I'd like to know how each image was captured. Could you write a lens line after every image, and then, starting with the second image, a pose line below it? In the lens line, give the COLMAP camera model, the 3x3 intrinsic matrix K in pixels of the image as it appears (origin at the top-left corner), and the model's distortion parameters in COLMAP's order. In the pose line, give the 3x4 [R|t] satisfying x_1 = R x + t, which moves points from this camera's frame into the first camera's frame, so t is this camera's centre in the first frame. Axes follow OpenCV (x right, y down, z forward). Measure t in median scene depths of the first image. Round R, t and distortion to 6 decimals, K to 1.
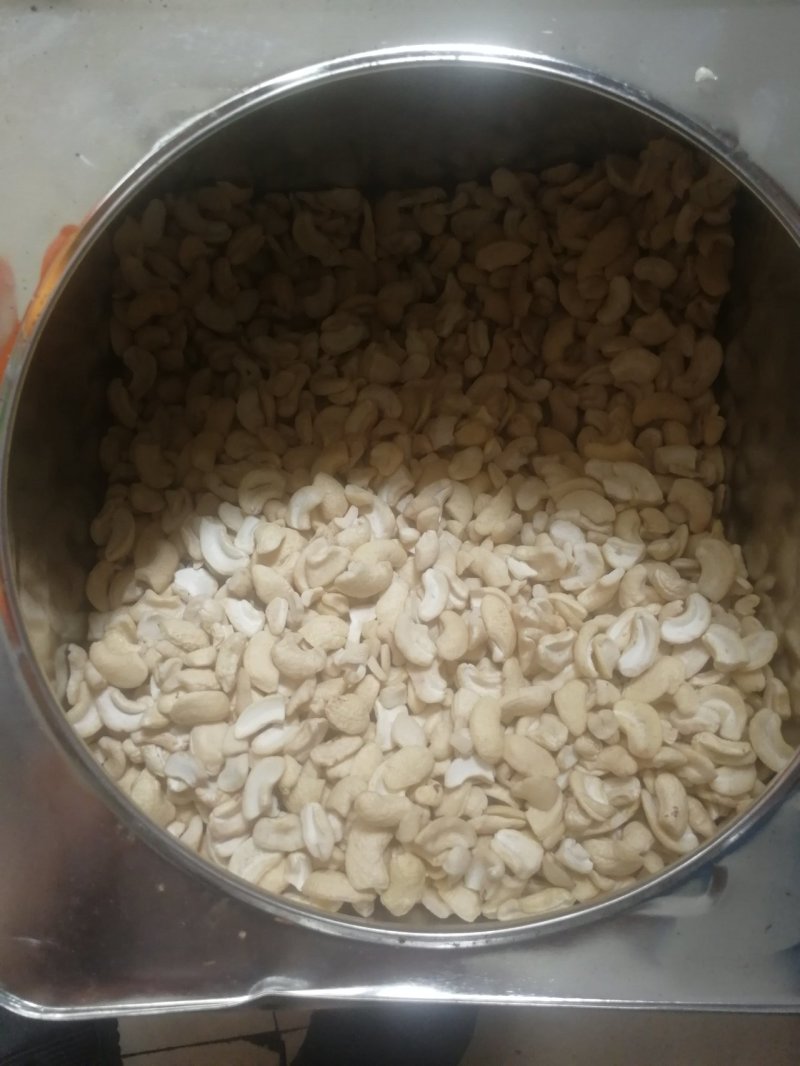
lens RADIAL K [[1169.6, 0, 400.0], [0, 1169.6, 533.0], [0, 0, 1]] dist [0.067325, -0.278084]
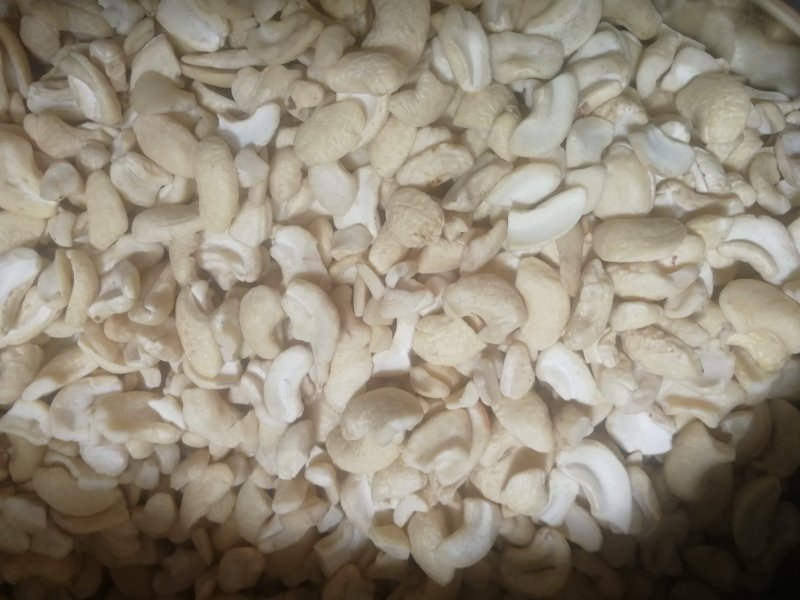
lens RADIAL K [[877.7, 0, 353.9], [0, 877.7, 234.6], [0, 0, 1]] dist [0.067325, -0.278084]
pose [[-0.989827, -0.059944, 0.129033, -0.073726], [0.087614, -0.971368, 0.220836, 0.027692], [0.112101, 0.229894, 0.966738, 0.489157]]
